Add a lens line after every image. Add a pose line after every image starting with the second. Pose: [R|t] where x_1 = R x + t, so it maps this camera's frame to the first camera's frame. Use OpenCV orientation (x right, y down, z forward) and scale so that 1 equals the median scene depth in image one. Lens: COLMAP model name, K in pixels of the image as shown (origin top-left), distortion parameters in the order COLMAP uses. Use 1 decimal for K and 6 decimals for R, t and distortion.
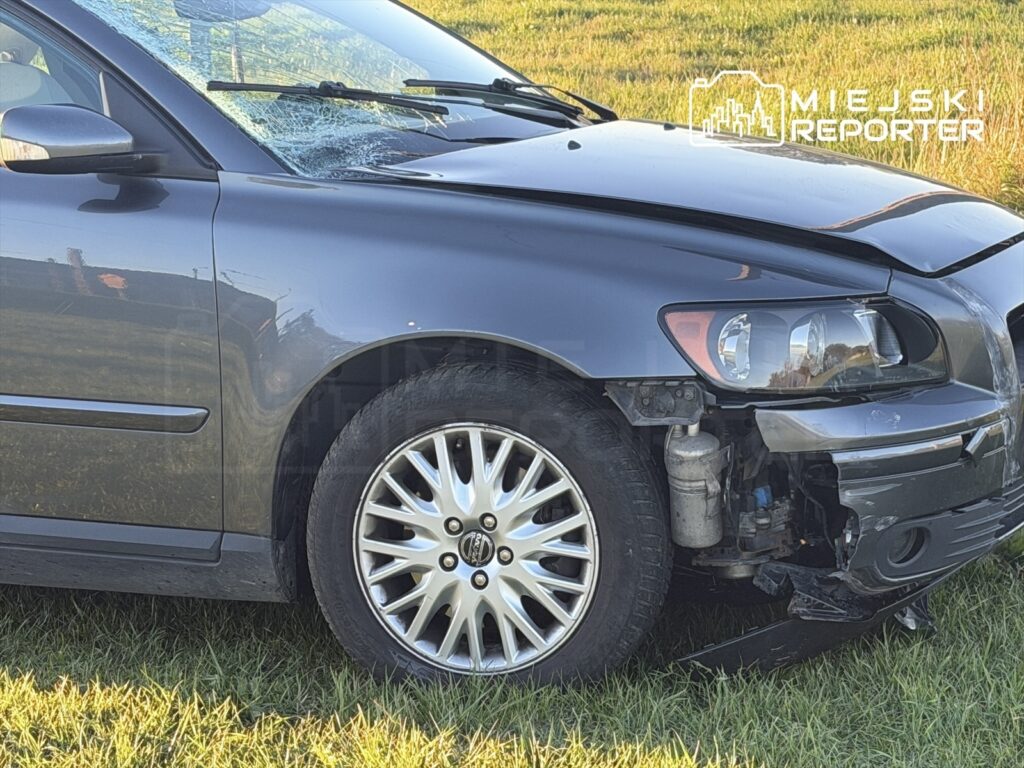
lens RADIAL K [[2865.0, 0, 502.5], [0, 2865.0, 388.5], [0, 0, 1]] dist [0.120918, 0.000000]
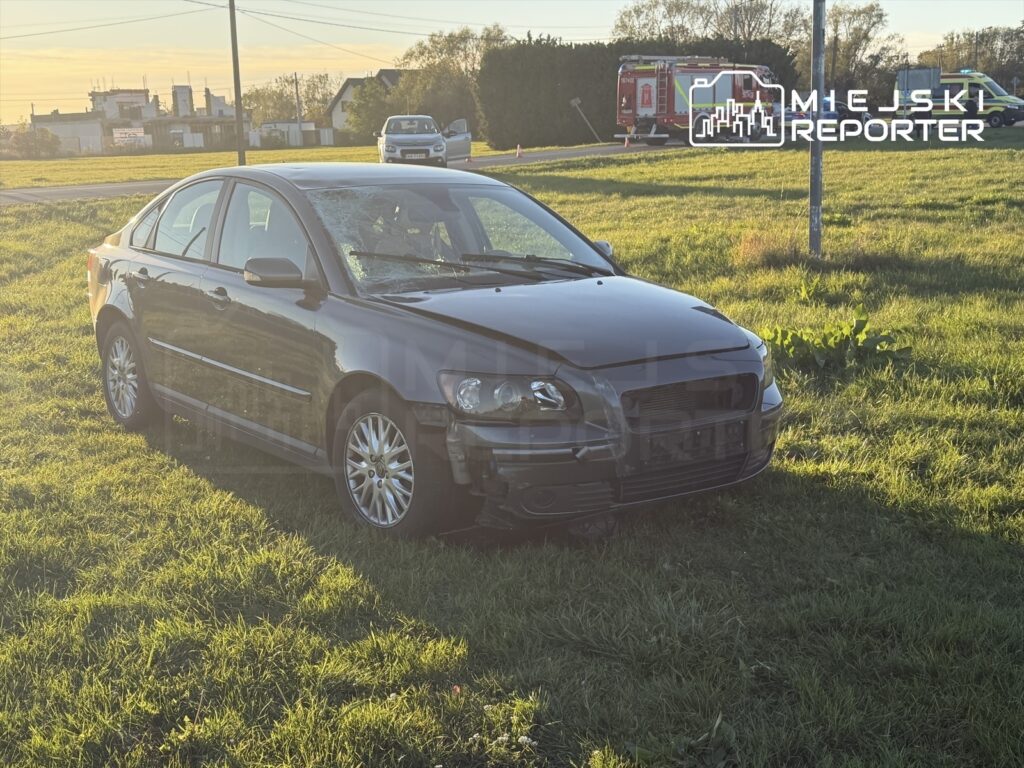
lens RADIAL K [[1291.3, 0, 511.9], [0, 1291.3, 386.0], [0, 0, 1]] dist [0.092324, 0.000000]
pose [[0.849142, 0.110835, -0.516404, 0.592310], [-0.098964, 0.993805, 0.050569, -0.069884], [0.518810, 0.008165, 0.854850, 0.198771]]
